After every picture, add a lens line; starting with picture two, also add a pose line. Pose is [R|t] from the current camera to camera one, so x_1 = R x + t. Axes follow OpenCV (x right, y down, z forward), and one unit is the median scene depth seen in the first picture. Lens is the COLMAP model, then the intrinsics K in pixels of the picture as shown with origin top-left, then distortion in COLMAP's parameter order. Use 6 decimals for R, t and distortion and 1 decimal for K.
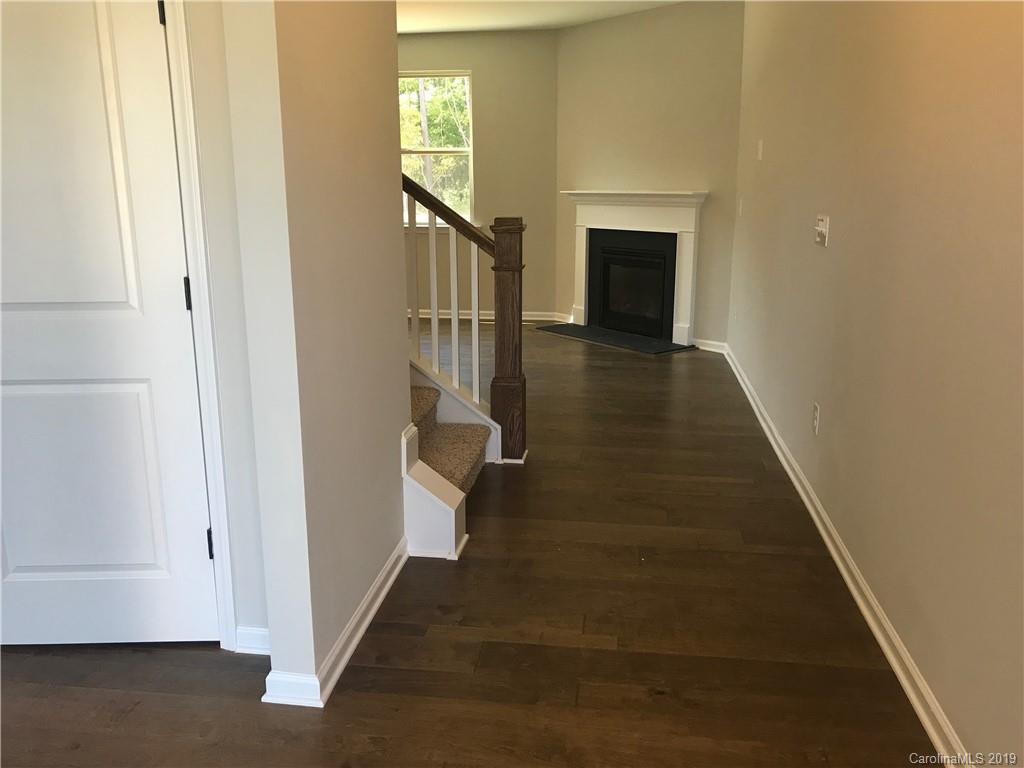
lens RADIAL K [[839.8, 0, 509.8], [0, 839.8, 368.9], [0, 0, 1]] dist [0.089075, -0.154891]
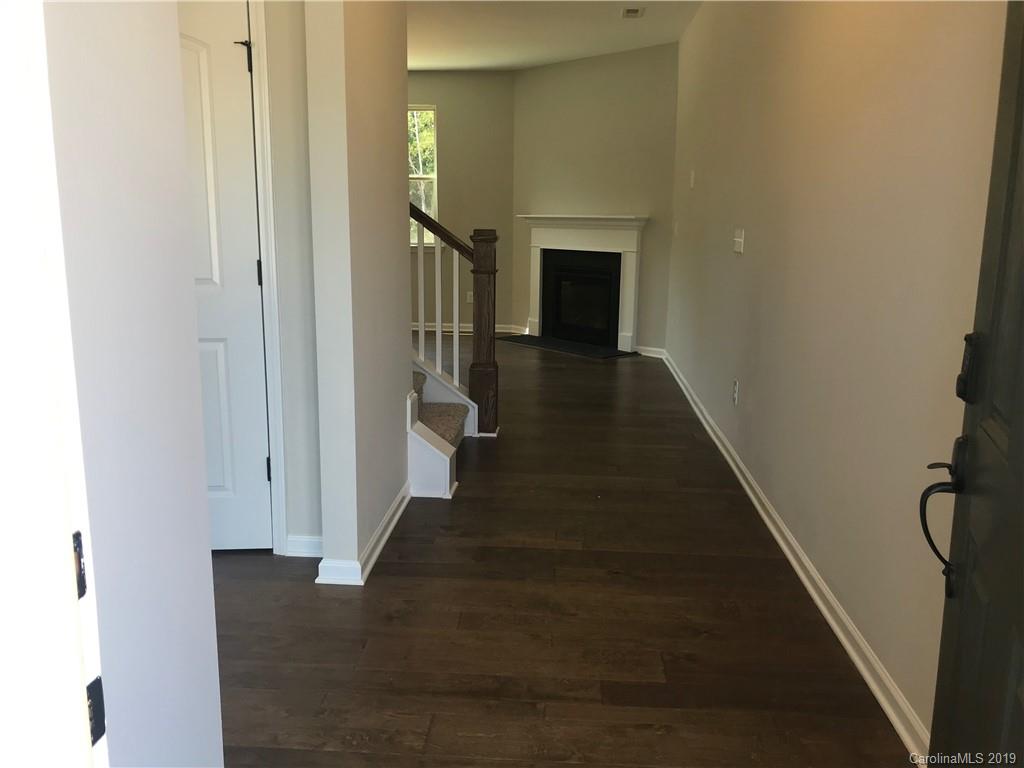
lens RADIAL K [[839.8, 0, 509.8], [0, 839.8, 368.9], [0, 0, 1]] dist [0.089075, -0.154891]
pose [[0.997723, 0.001800, 0.067422, -0.045121], [0.000696, 0.999316, -0.036984, 0.061236], [-0.067442, 0.036946, 0.997039, -0.185436]]
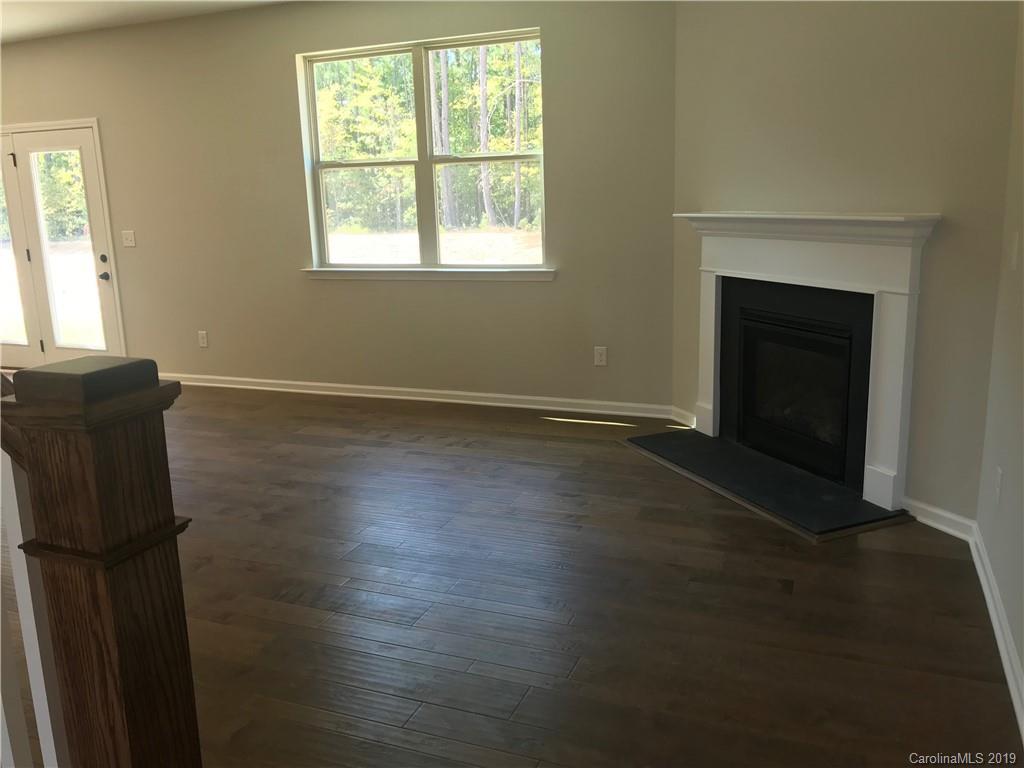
lens RADIAL K [[839.8, 0, 509.8], [0, 839.8, 368.9], [0, 0, 1]] dist [0.089075, -0.154891]
pose [[0.967431, 0.024188, -0.251975, 0.190939], [-0.027962, 0.999544, -0.011410, -0.171047], [0.251584, 0.018084, 0.967666, 0.737211]]
